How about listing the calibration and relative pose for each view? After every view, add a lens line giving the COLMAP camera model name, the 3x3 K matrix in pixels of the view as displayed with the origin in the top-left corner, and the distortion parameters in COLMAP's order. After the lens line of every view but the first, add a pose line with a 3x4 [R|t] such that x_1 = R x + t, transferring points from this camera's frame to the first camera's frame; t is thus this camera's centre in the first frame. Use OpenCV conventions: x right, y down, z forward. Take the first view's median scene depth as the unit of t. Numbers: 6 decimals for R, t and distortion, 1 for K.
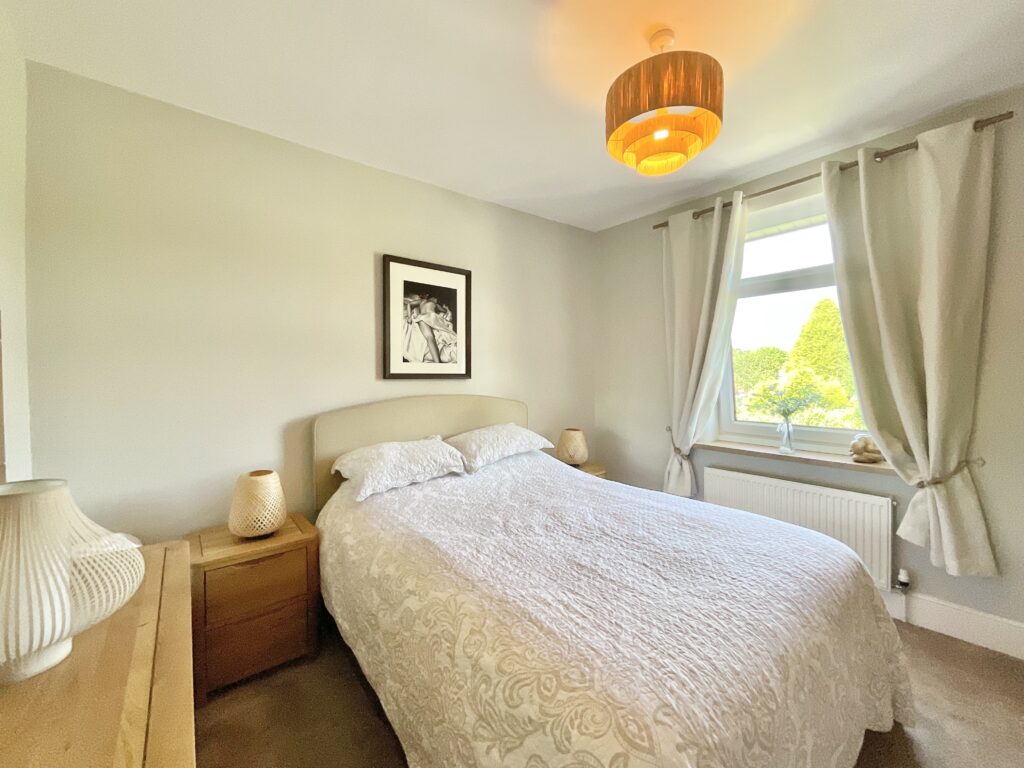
lens RADIAL K [[420.4, 0, 512.0], [0, 420.4, 384.0], [0, 0, 1]] dist [0.001683, 0.000017]
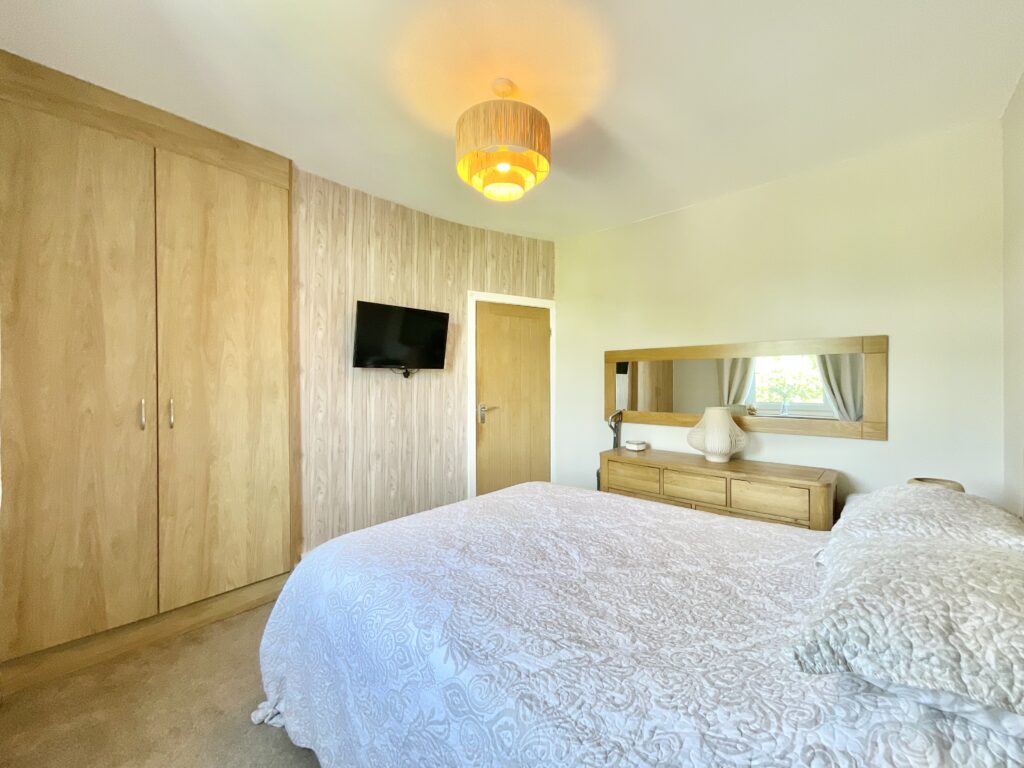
lens RADIAL K [[420.4, 0, 512.0], [0, 420.4, 384.0], [0, 0, 1]] dist [0.001683, 0.000017]
pose [[-0.986982, 0.009180, -0.160566, 0.421050], [0.005103, 0.999655, 0.025784, -0.022384], [0.160747, 0.024628, -0.986688, 1.734520]]
